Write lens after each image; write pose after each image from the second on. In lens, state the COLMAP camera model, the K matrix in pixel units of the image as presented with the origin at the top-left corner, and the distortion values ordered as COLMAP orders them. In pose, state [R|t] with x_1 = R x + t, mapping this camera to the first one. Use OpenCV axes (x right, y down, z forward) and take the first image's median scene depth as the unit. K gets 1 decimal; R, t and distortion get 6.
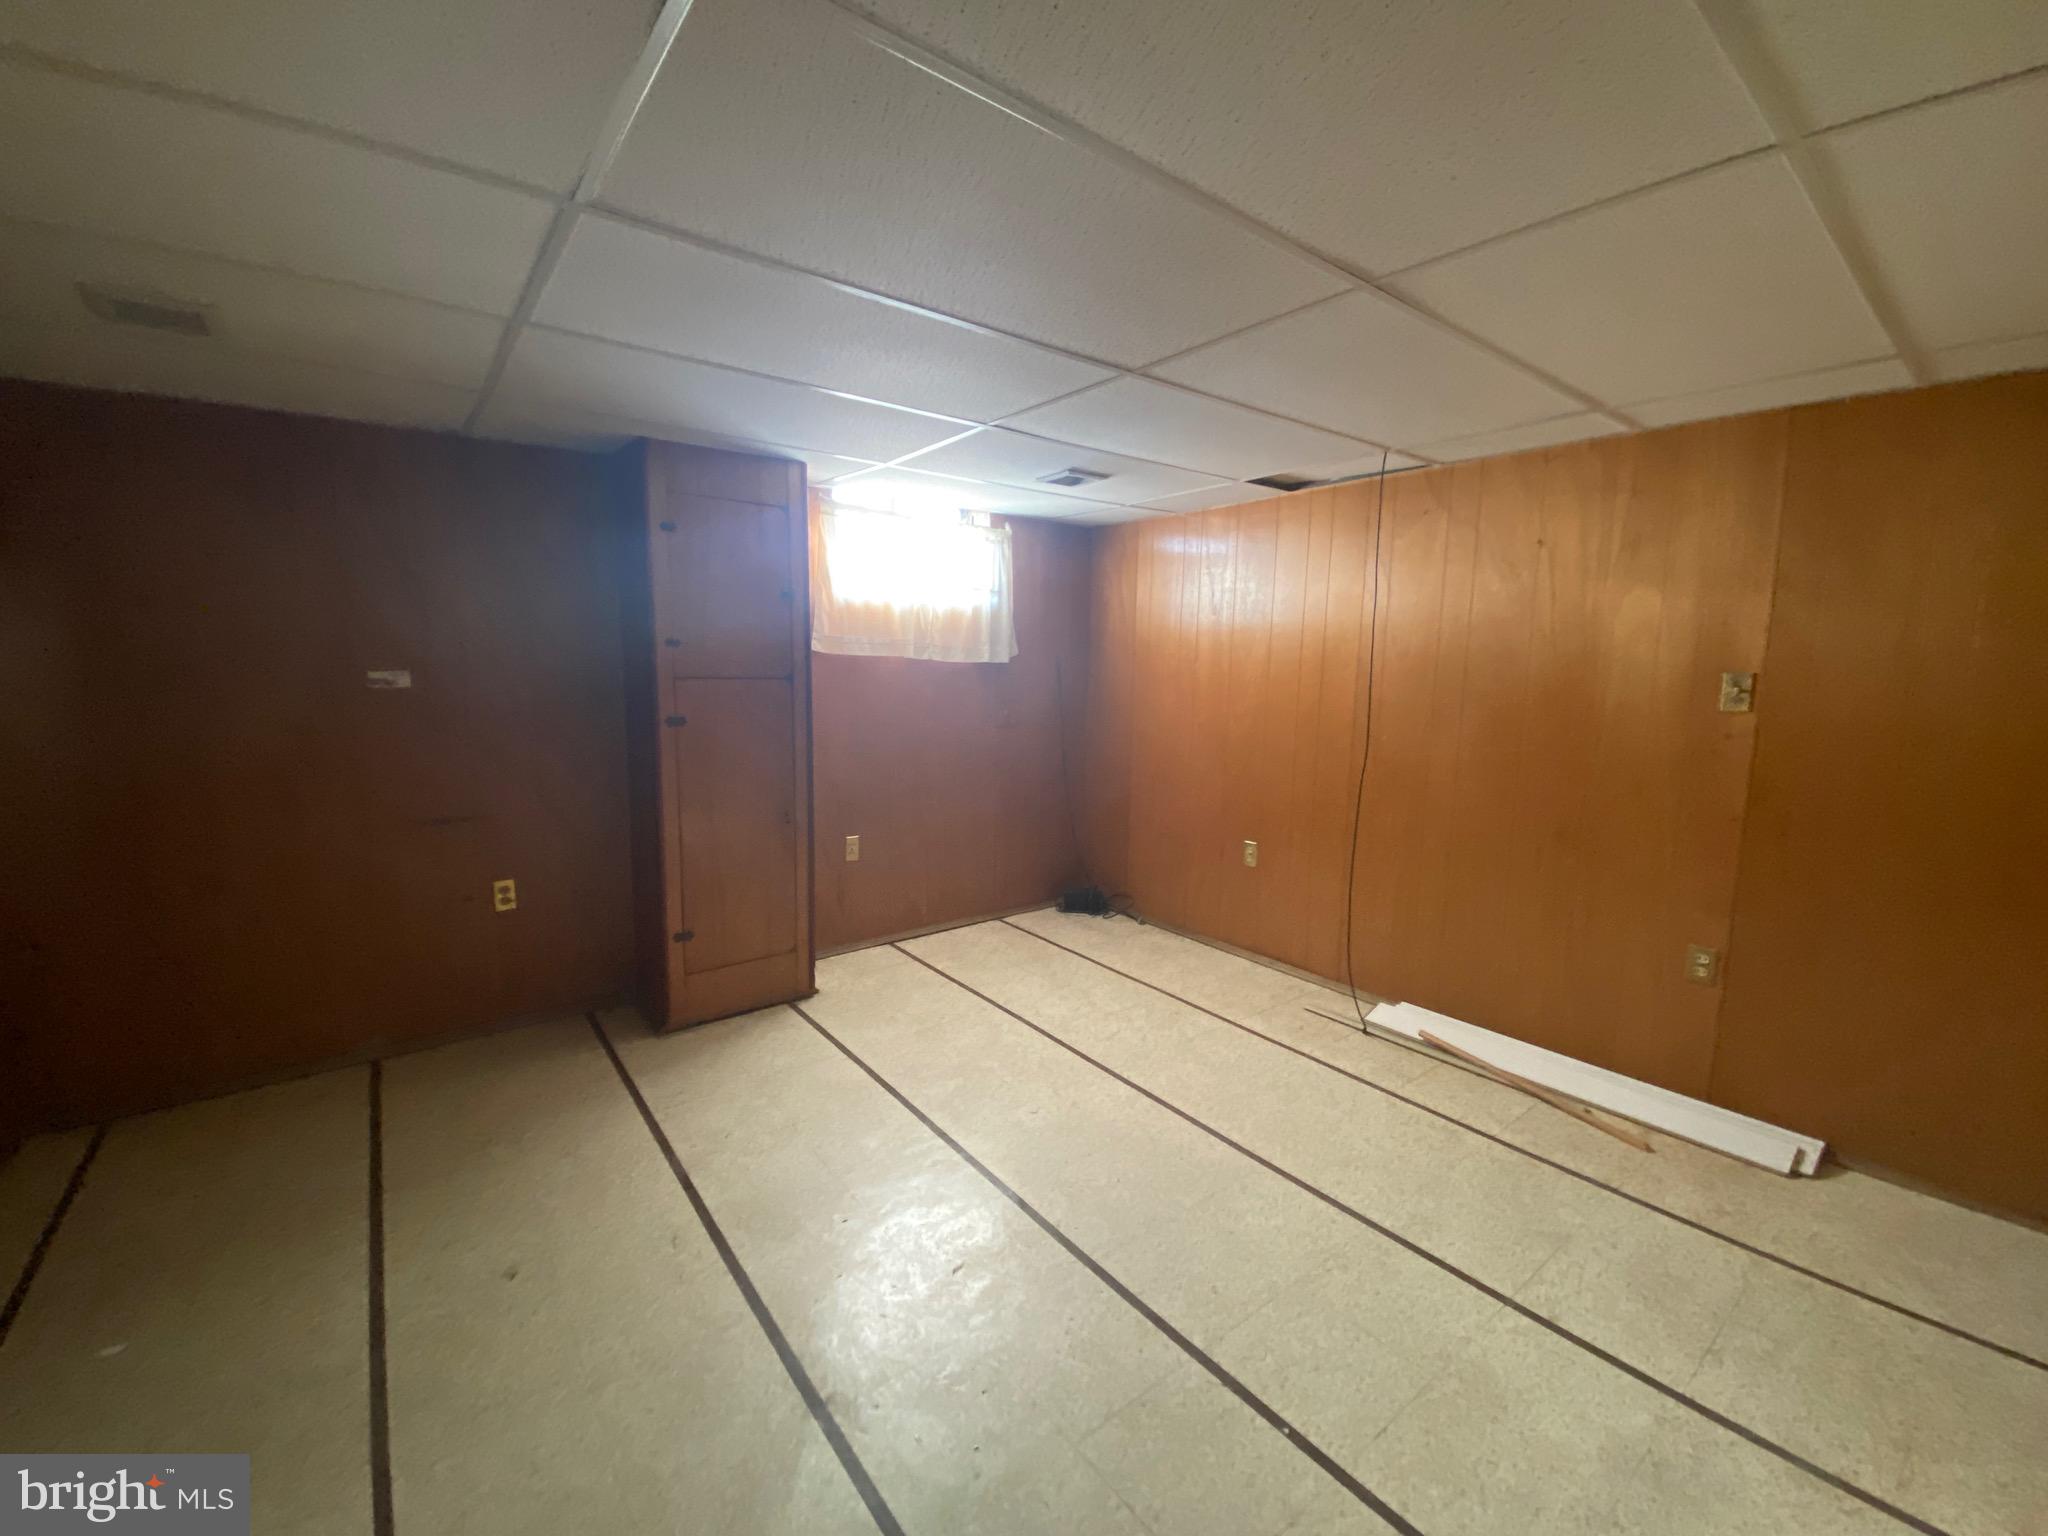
lens RADIAL K [[837.0, 0, 1015.0], [0, 837.0, 768.5], [0, 0, 1]] dist [0.025874, -0.023289]
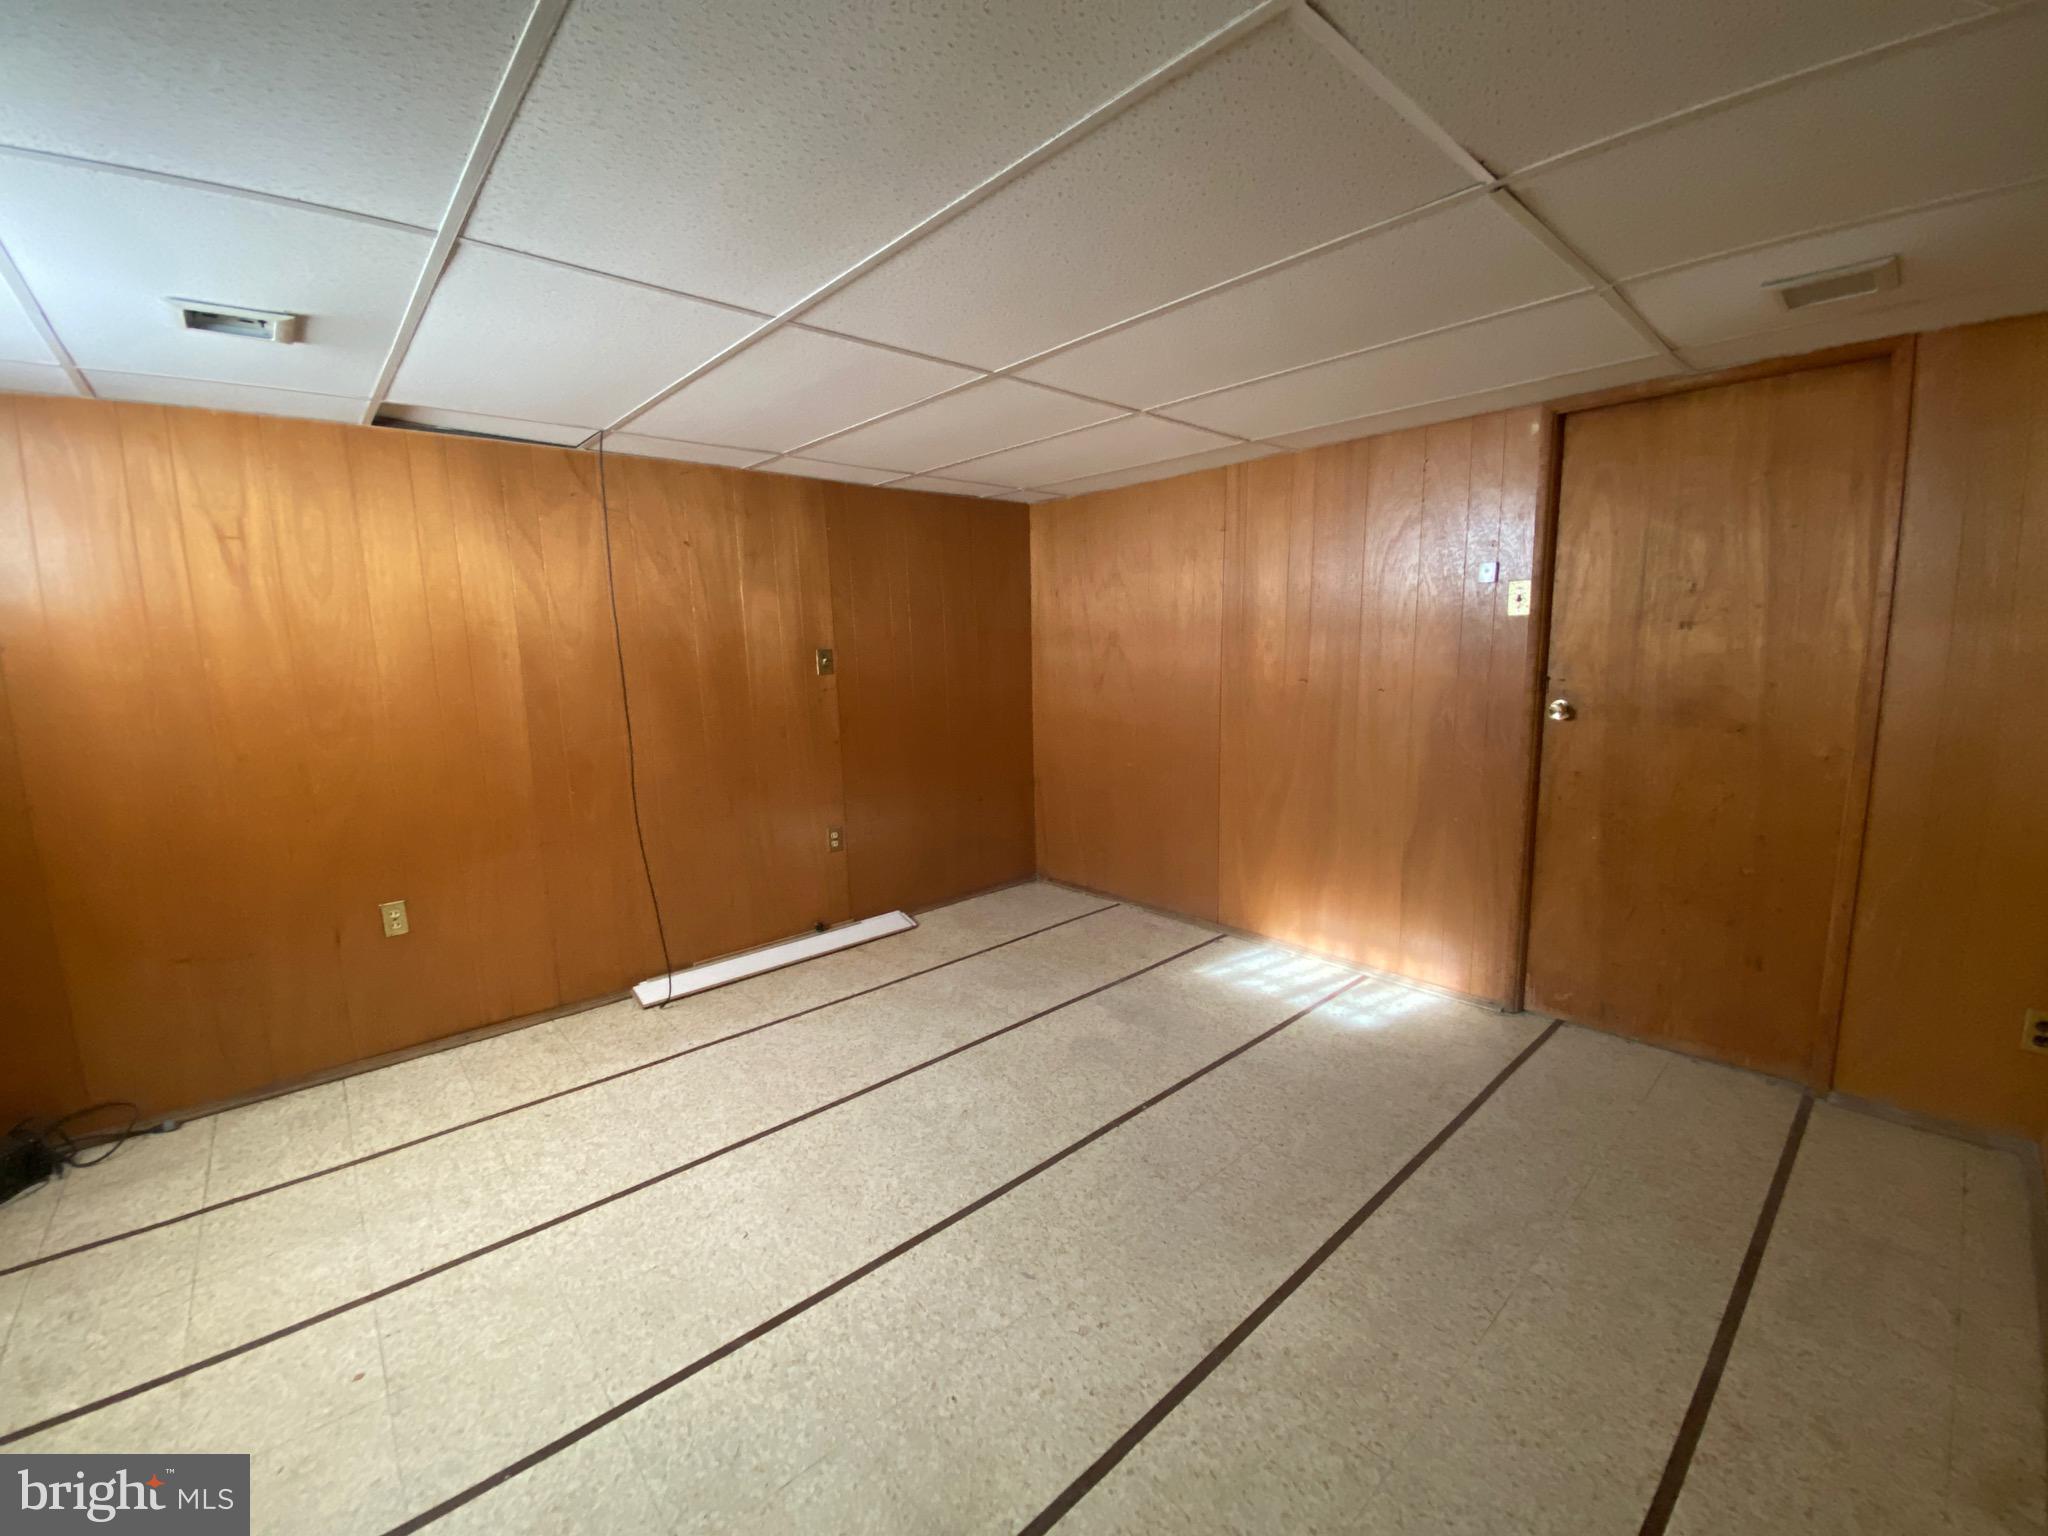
lens RADIAL K [[837.0, 0, 1015.0], [0, 837.0, 768.5], [0, 0, 1]] dist [0.025874, -0.023289]
pose [[-0.084544, -0.154885, 0.984308, -0.640740], [0.154969, 0.973781, 0.166539, -0.087724], [-0.984295, 0.166617, -0.058325, 0.684858]]
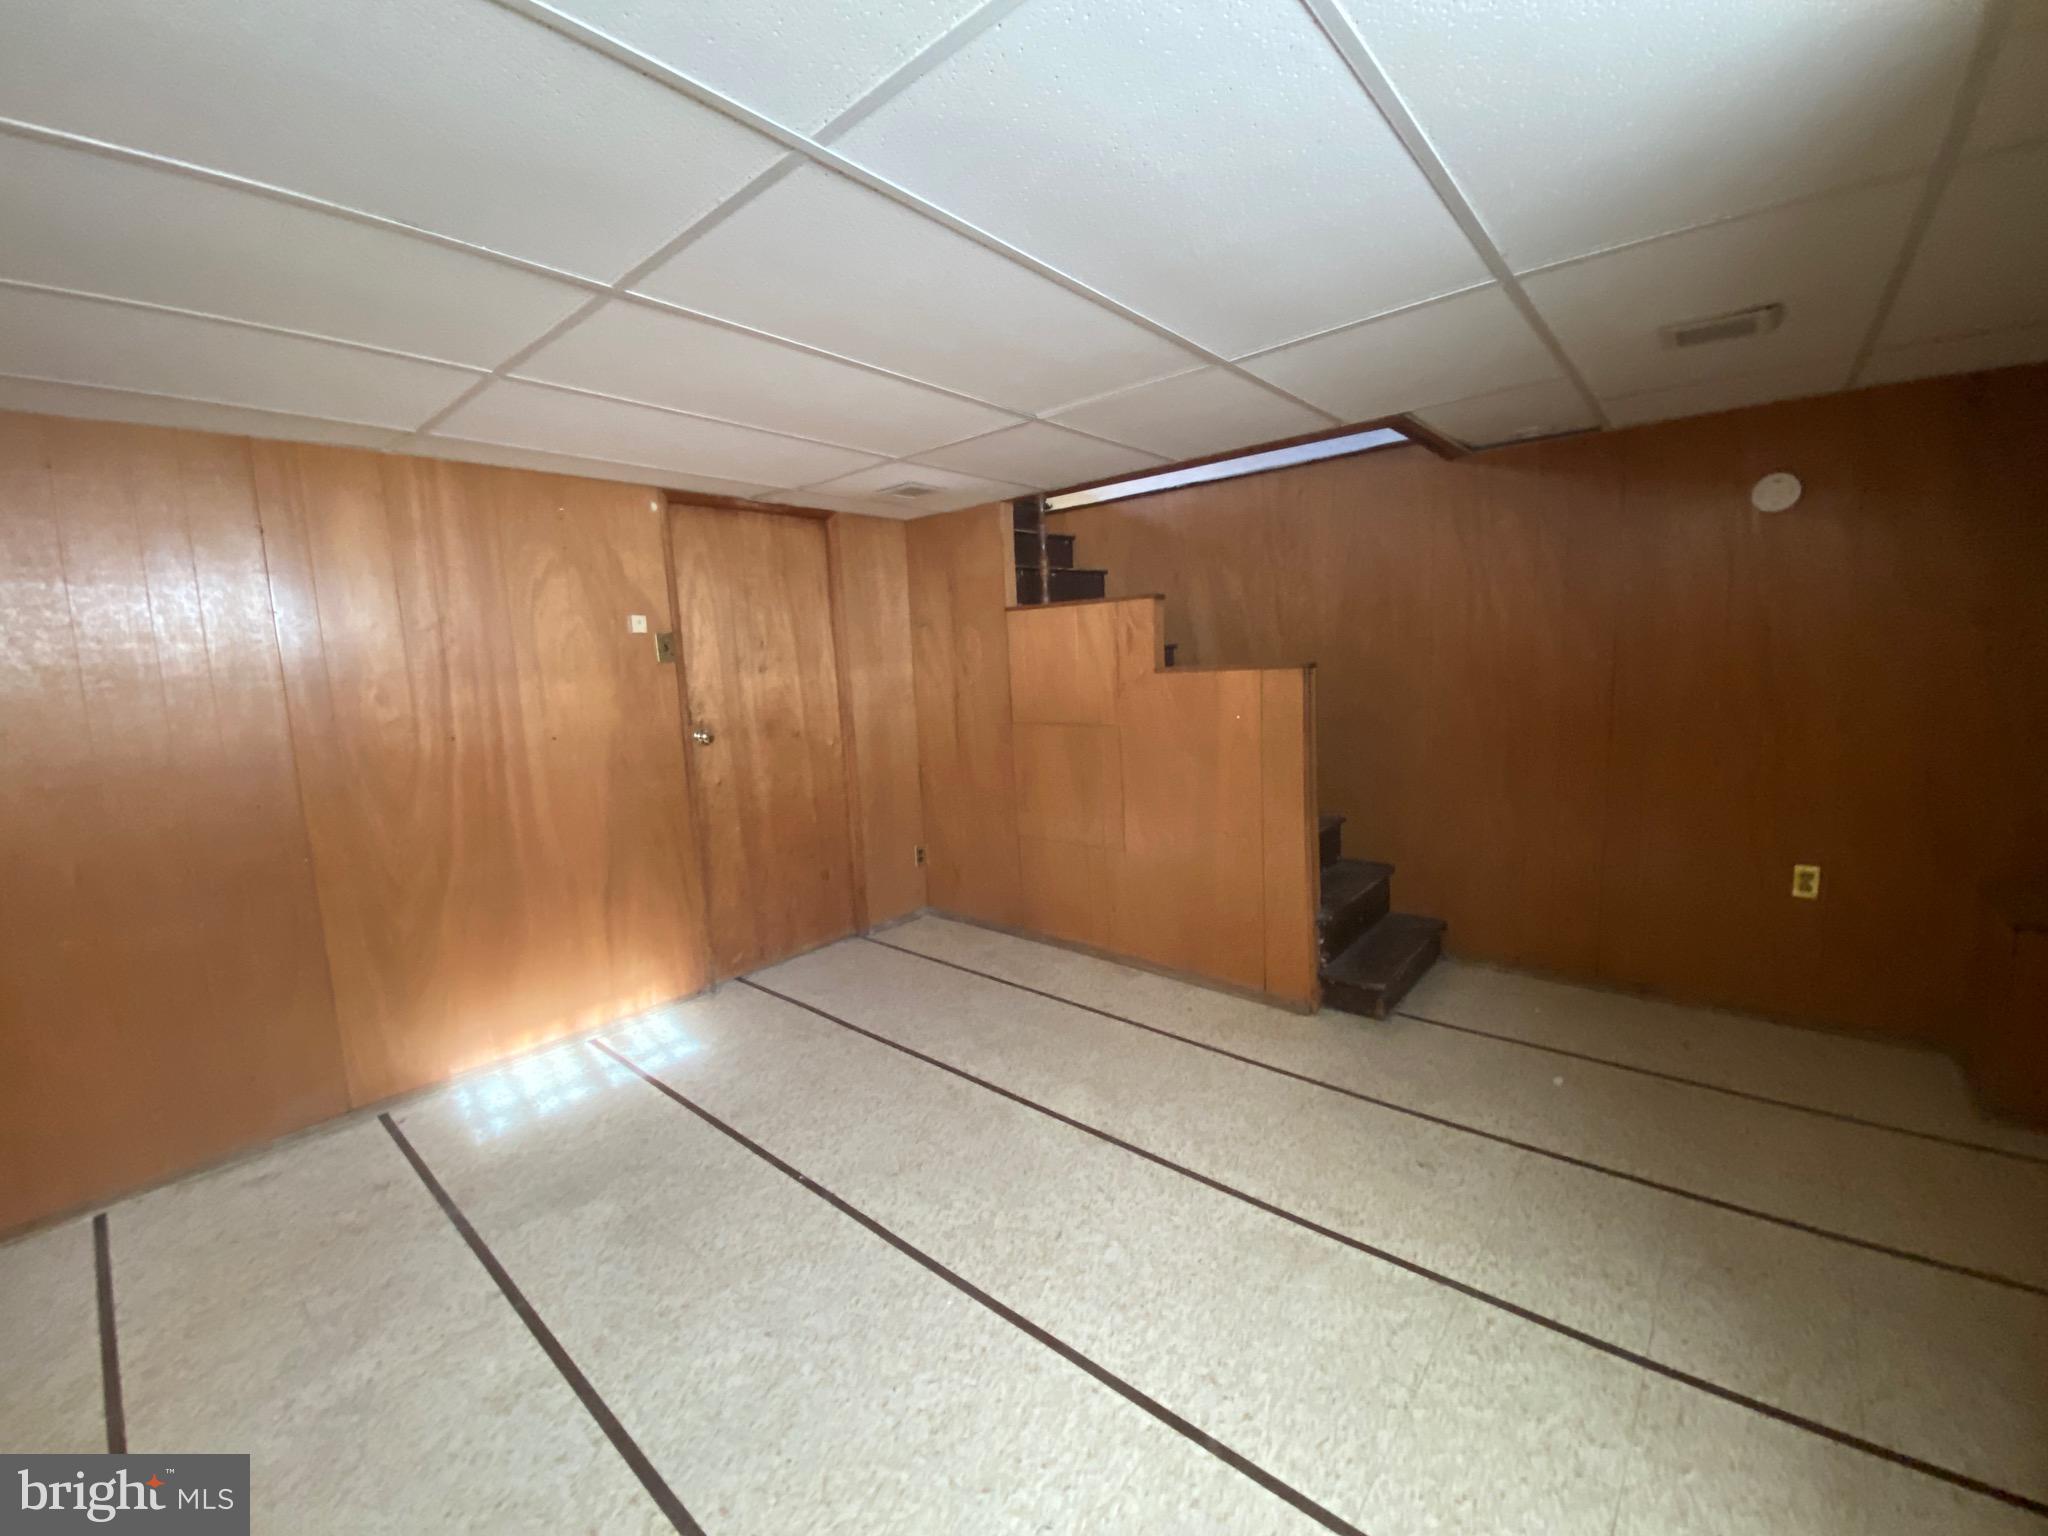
lens RADIAL K [[837.0, 0, 1015.0], [0, 837.0, 768.5], [0, 0, 1]] dist [0.025874, -0.023289]
pose [[-0.975153, 0.065408, -0.211654, 0.121172], [0.009059, 0.966394, 0.256907, -0.162466], [0.221345, 0.248607, -0.942975, 1.283636]]
